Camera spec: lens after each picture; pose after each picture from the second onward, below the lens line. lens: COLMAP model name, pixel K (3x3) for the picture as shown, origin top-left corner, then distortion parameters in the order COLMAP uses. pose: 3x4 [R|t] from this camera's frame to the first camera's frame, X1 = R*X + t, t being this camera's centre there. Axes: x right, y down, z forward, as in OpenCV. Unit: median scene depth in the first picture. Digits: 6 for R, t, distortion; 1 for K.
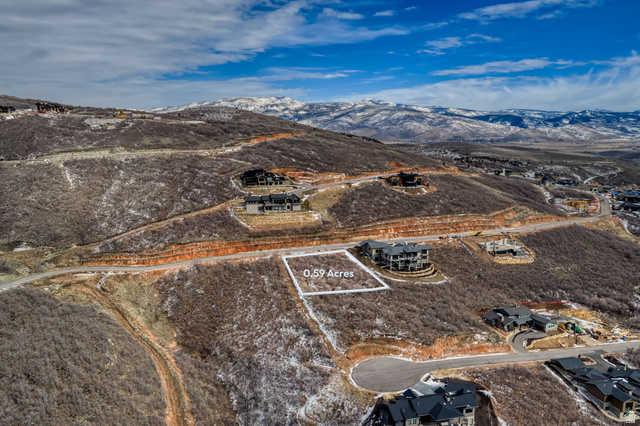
lens RADIAL K [[526.5, 0, 318.5], [0, 526.5, 209.3], [0, 0, 1]] dist [0.022896, -0.034096]
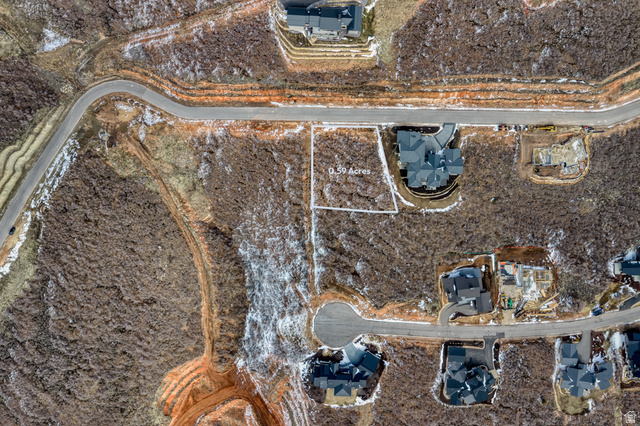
lens RADIAL K [[526.5, 0, 317.2], [0, 526.5, 212.1], [0, 0, 1]] dist [0.022896, -0.034096]
pose [[0.954595, 0.297894, -0.002835, -0.013355], [-0.044946, 0.153423, 0.987138, -0.877560], [0.294498, -0.942189, 0.159846, 0.735658]]
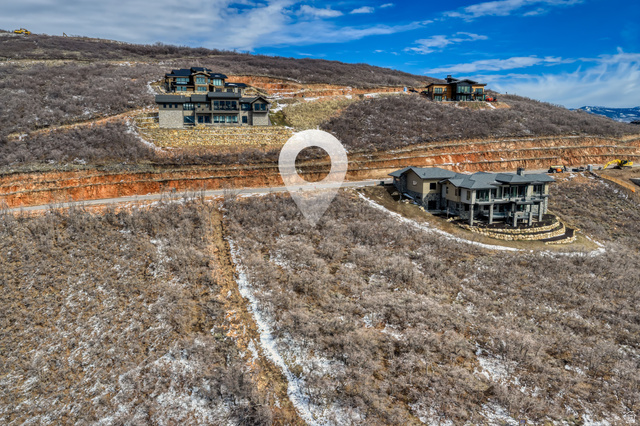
lens RADIAL K [[526.5, 0, 308.6], [0, 526.5, 221.2], [0, 0, 1]] dist [0.022896, -0.034096]
pose [[0.999952, -0.006301, 0.007458, 0.008445], [0.006160, 0.999803, 0.018863, 0.102840], [-0.007575, -0.018816, 0.999794, 0.586586]]
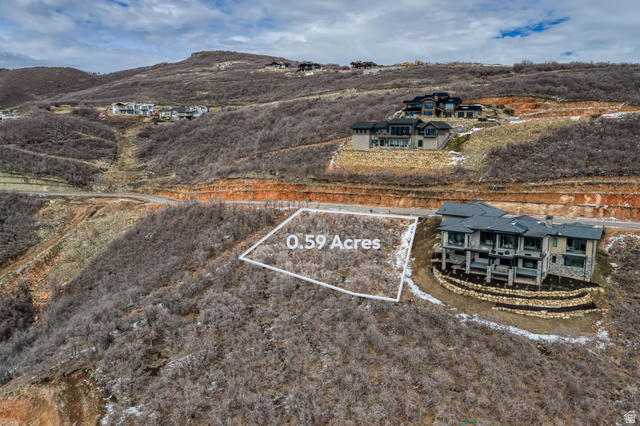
lens RADIAL K [[526.5, 0, 320.4], [0, 526.5, 215.5], [0, 0, 1]] dist [0.022896, -0.034096]
pose [[0.646566, 0.118969, -0.753524, 0.360714], [-0.126866, 0.990779, 0.047570, 0.069520], [0.752235, 0.064839, 0.655697, 0.683772]]
